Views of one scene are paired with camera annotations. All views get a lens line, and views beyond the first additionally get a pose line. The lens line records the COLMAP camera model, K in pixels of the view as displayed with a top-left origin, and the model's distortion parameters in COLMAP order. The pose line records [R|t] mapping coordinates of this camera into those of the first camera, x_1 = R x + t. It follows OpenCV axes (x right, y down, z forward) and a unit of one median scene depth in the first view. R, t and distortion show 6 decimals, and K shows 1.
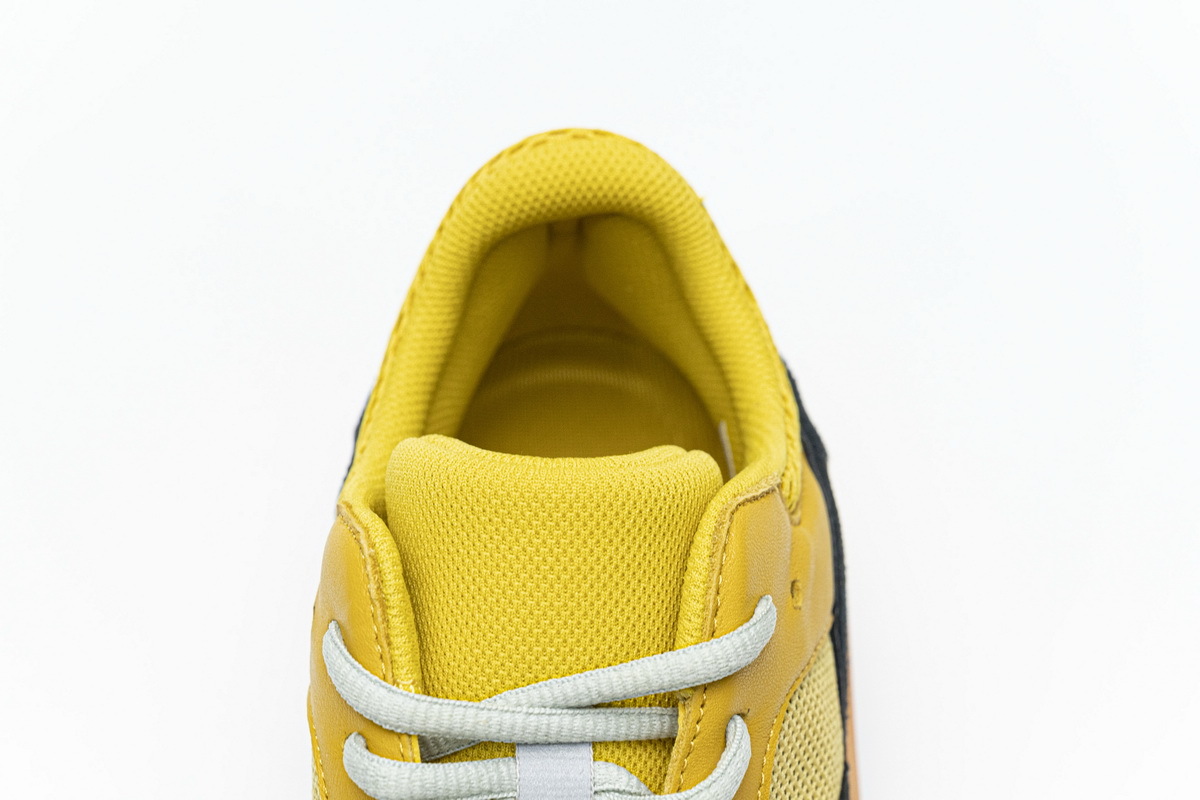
lens RADIAL K [[2206.1, 0, 600.0], [0, 2206.1, 400.0], [0, 0, 1]] dist [0.000900, 0.161407]
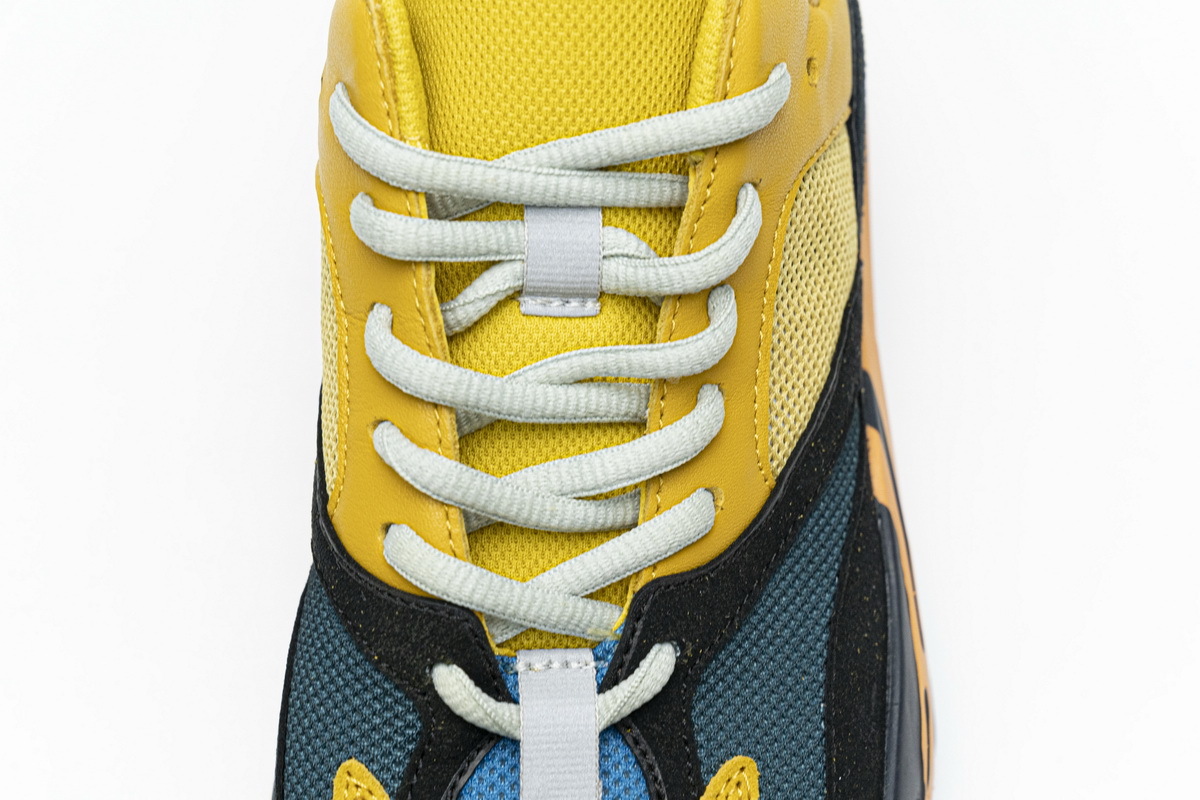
lens RADIAL K [[2206.1, 0, 600.0], [0, 2206.1, 400.0], [0, 0, 1]] dist [0.000900, 0.161407]
pose [[0.999812, 0.011841, -0.015330, 0.012073], [-0.009660, 0.990759, 0.135291, 0.107626], [0.016791, -0.135118, 0.990687, 0.006787]]
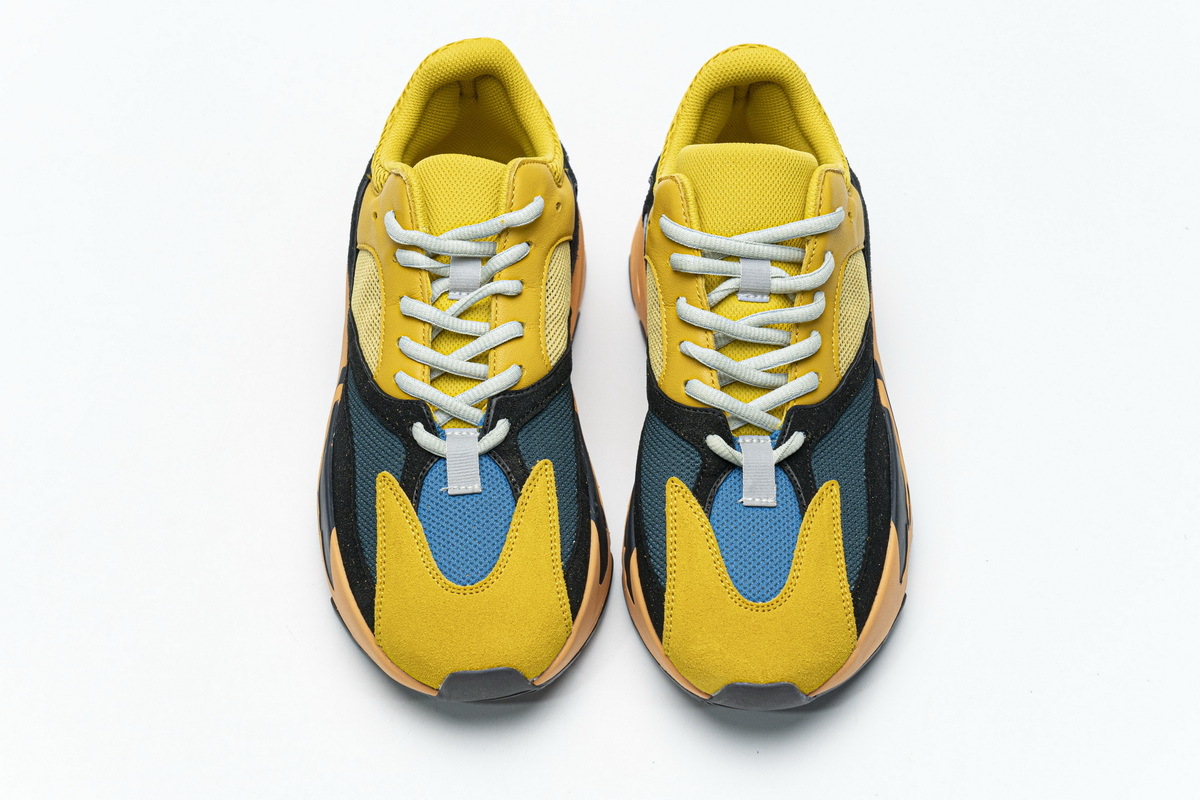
lens RADIAL K [[1880.4, 0, 600.0], [0, 1880.4, 400.0], [0, 0, 1]] dist [-0.011271, -0.005538]
pose [[0.999895, 0.006263, -0.013039, -0.165803], [-0.007507, 0.995192, -0.097652, 0.521194], [0.012364, 0.097740, 0.995135, -1.082348]]
